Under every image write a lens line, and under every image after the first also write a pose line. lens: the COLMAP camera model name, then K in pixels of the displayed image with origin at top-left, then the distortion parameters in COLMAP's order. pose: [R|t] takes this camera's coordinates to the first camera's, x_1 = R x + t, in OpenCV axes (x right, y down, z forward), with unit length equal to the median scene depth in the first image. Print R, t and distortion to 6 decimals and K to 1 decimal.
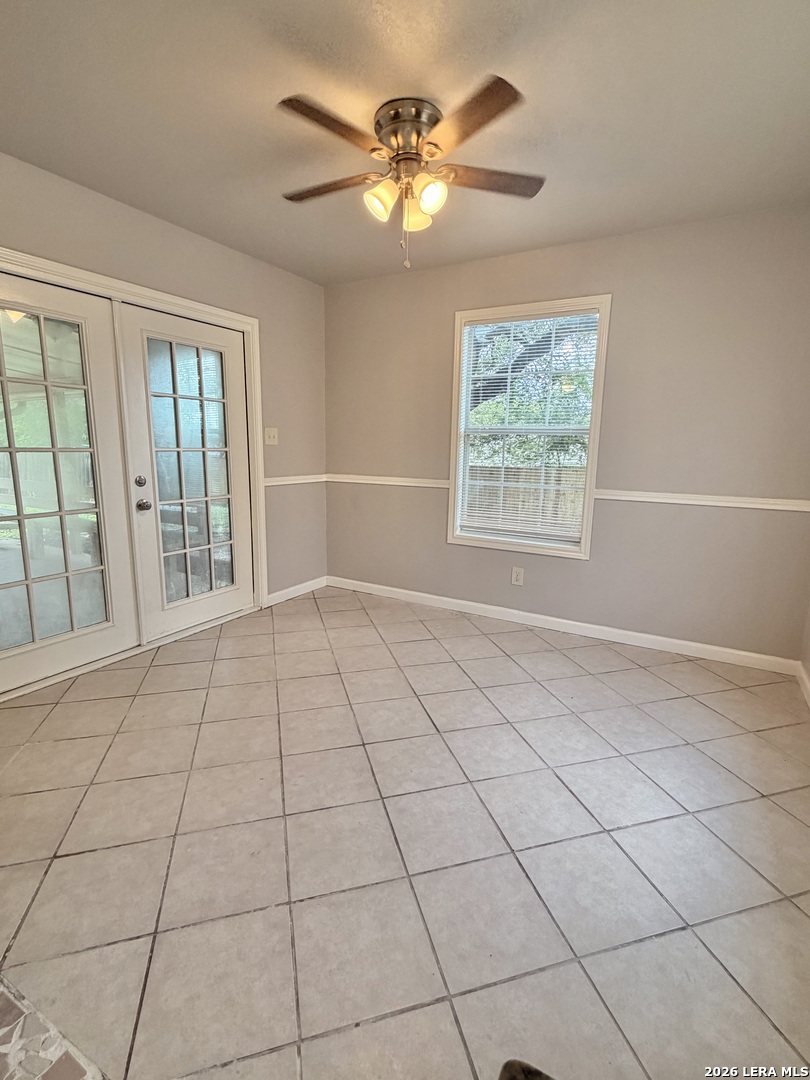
lens RADIAL K [[501.7, 0, 404.6], [0, 501.7, 527.9], [0, 0, 1]] dist [-0.001333, -0.000607]
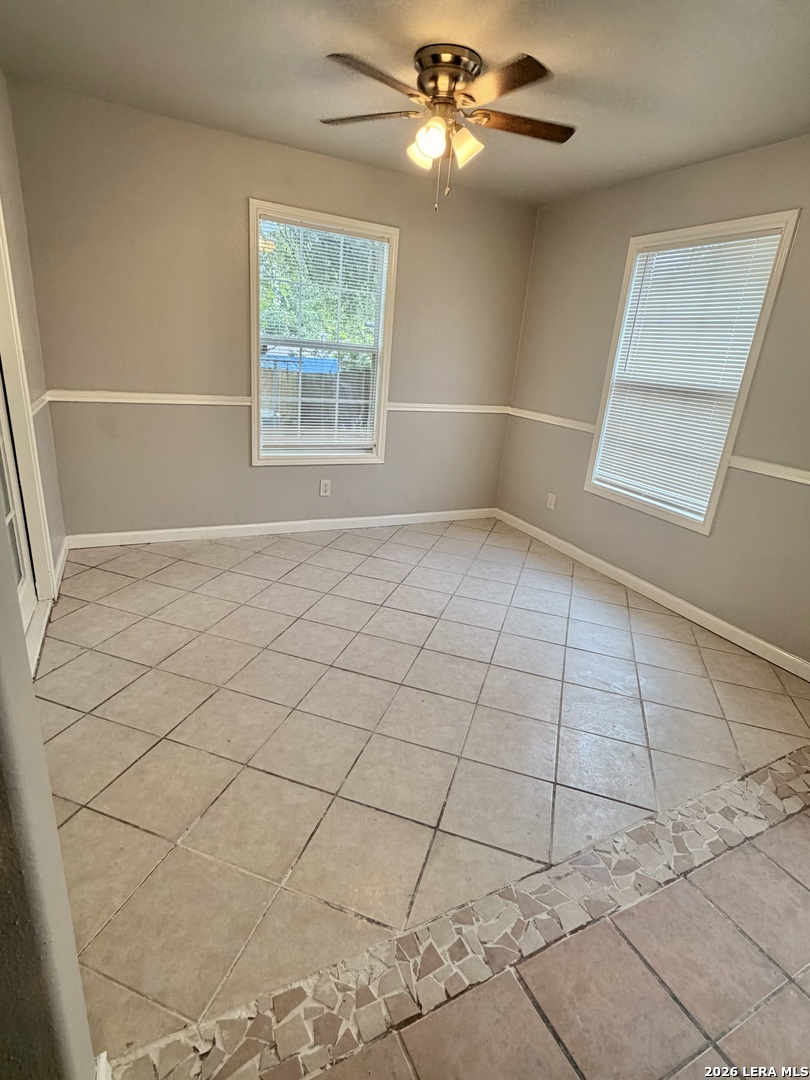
lens RADIAL K [[546.1, 0, 404.7], [0, 546.1, 533.0], [0, 0, 1]] dist [-0.003557, -0.000529]
pose [[0.554736, -0.241399, 0.796238, -0.644558], [0.067511, 0.966890, 0.246101, -0.087053], [-0.829283, -0.082766, 0.552666, 0.216451]]
